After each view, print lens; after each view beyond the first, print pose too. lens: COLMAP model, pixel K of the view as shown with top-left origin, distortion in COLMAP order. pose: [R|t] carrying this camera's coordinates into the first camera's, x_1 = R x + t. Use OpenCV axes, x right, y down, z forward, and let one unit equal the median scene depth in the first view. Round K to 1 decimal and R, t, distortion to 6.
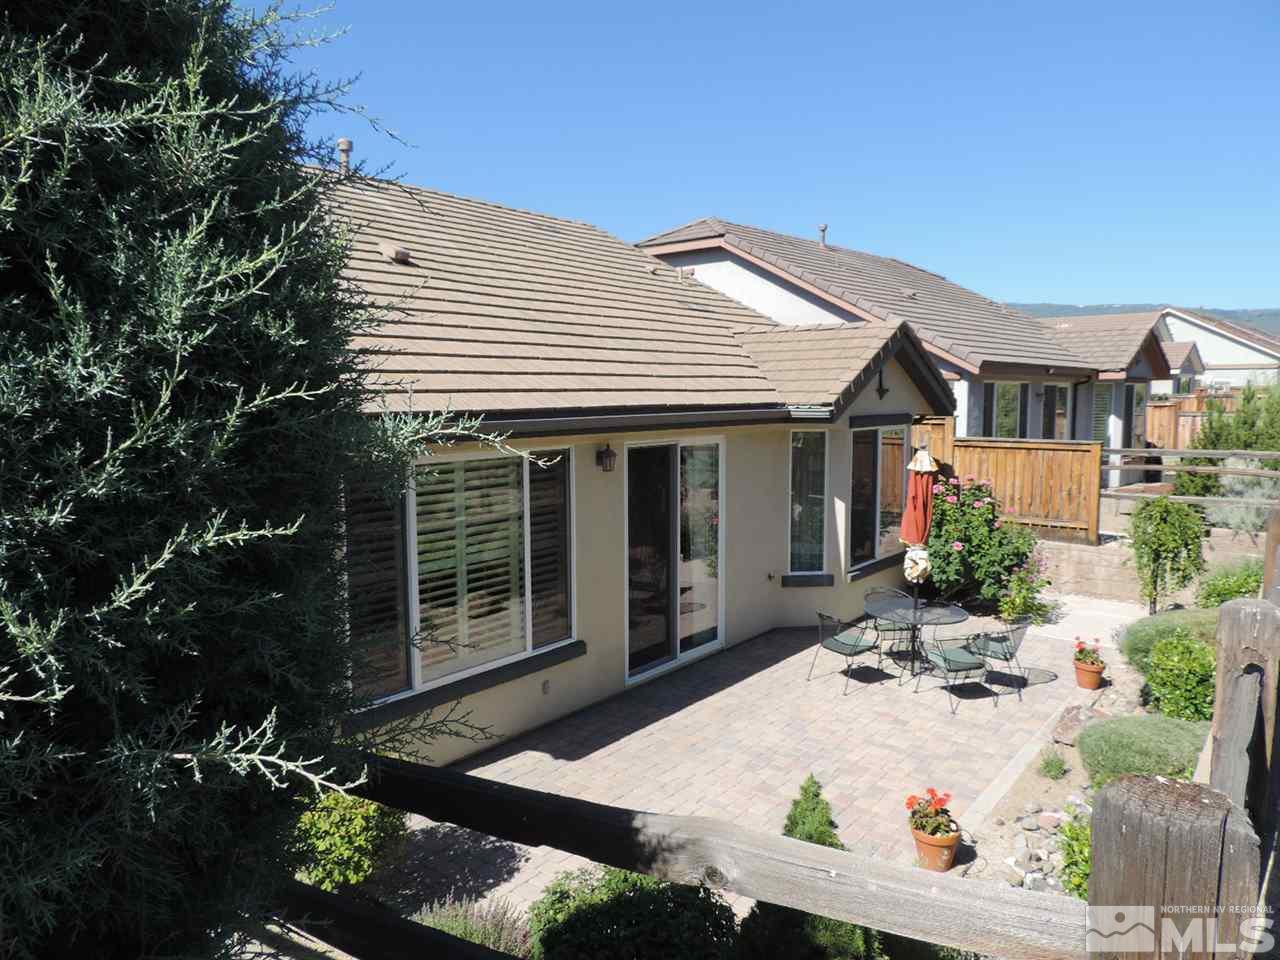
lens RADIAL K [[904.2, 0, 642.6], [0, 904.2, 482.2], [0, 0, 1]] dist [-0.025258, 0.004065]
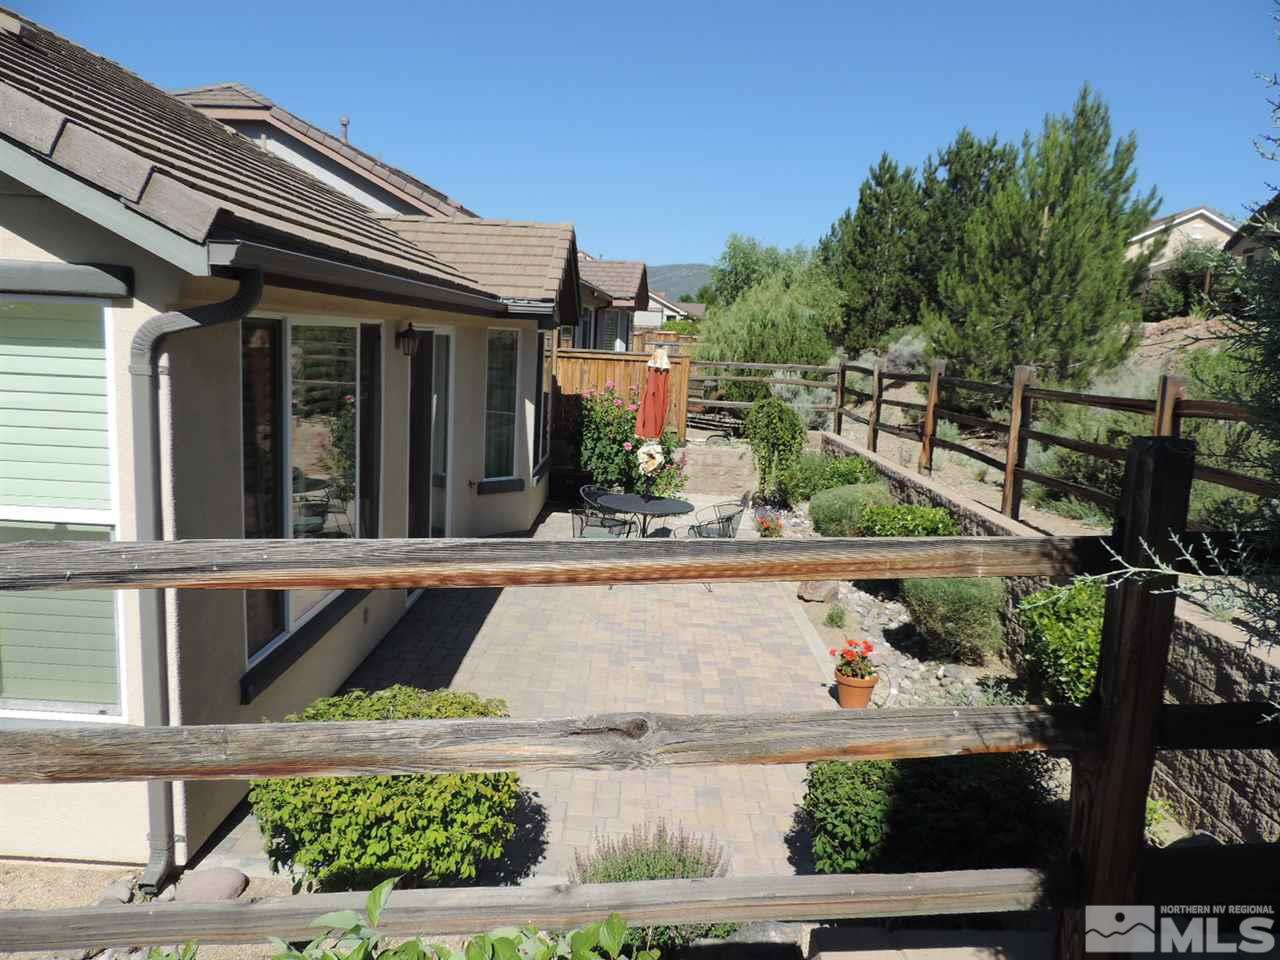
lens RADIAL K [[904.2, 0, 640.0], [0, 904.2, 481.9], [0, 0, 1]] dist [-0.025258, 0.004065]
pose [[0.790367, -0.053204, 0.610319, -0.288794], [0.007430, 0.996981, 0.077289, 0.030782], [-0.612589, -0.056552, 0.788376, 0.148708]]
